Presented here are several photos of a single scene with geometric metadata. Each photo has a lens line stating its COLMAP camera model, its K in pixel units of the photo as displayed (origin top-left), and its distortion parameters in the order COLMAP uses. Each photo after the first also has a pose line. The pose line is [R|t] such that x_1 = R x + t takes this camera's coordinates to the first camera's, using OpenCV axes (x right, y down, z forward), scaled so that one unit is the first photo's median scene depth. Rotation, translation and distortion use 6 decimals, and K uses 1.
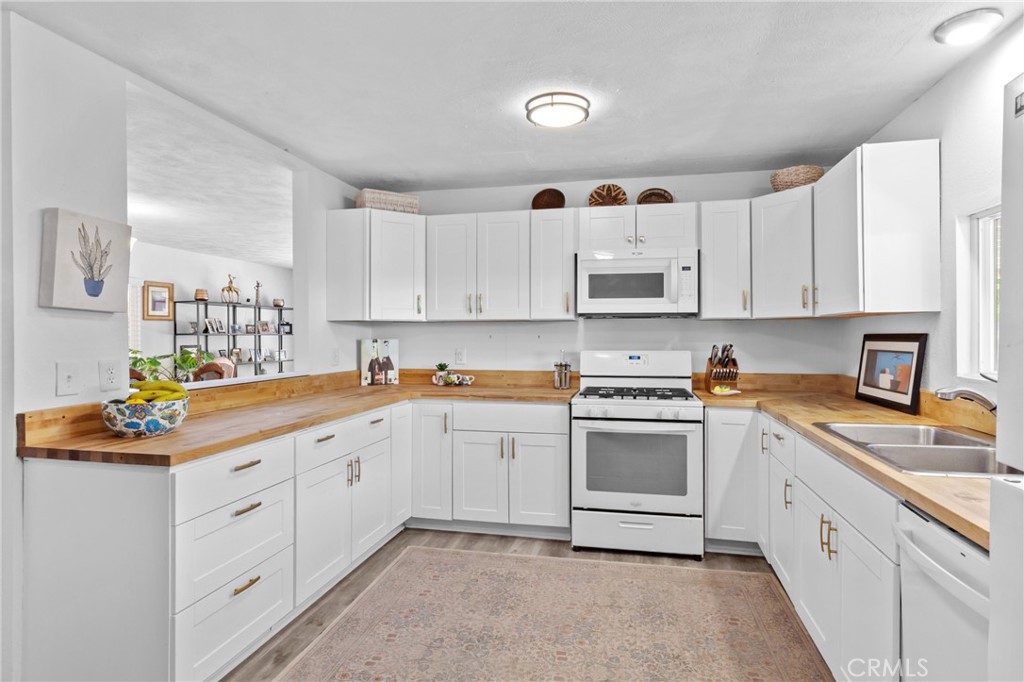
lens RADIAL K [[529.0, 0, 518.6], [0, 529.0, 334.0], [0, 0, 1]] dist [-0.002650, 0.002428]
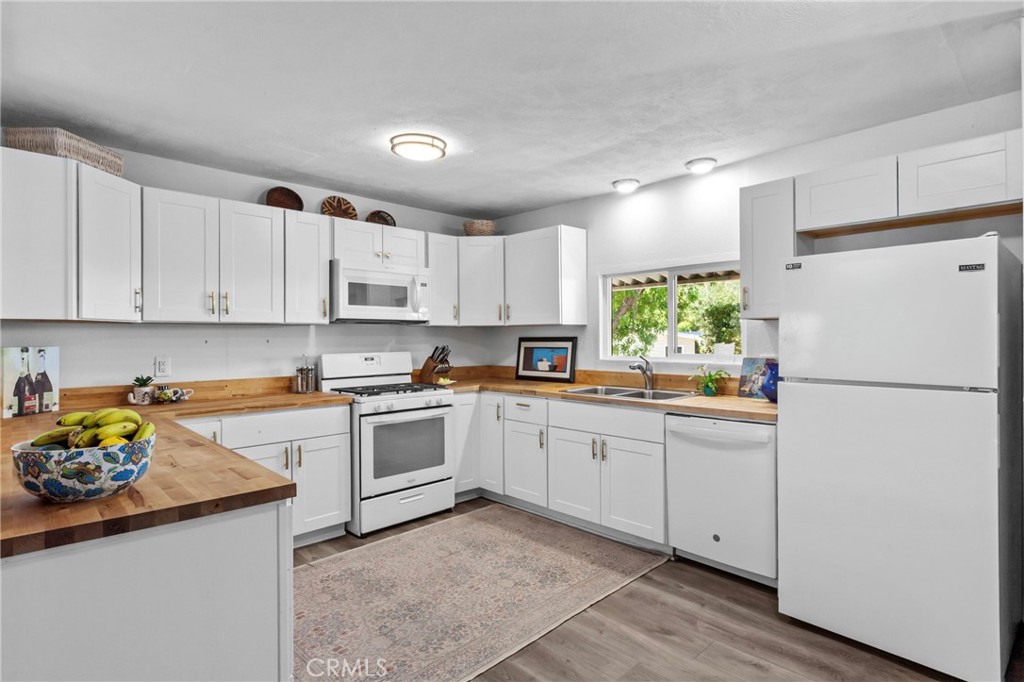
lens RADIAL K [[529.0, 0, 529.8], [0, 529.0, 338.0], [0, 0, 1]] dist [-0.002650, 0.002428]
pose [[0.542897, -0.002959, 0.839794, -0.614577], [0.004062, 0.999991, 0.000897, 0.000268], [-0.839790, 0.002924, 0.542904, 0.124860]]
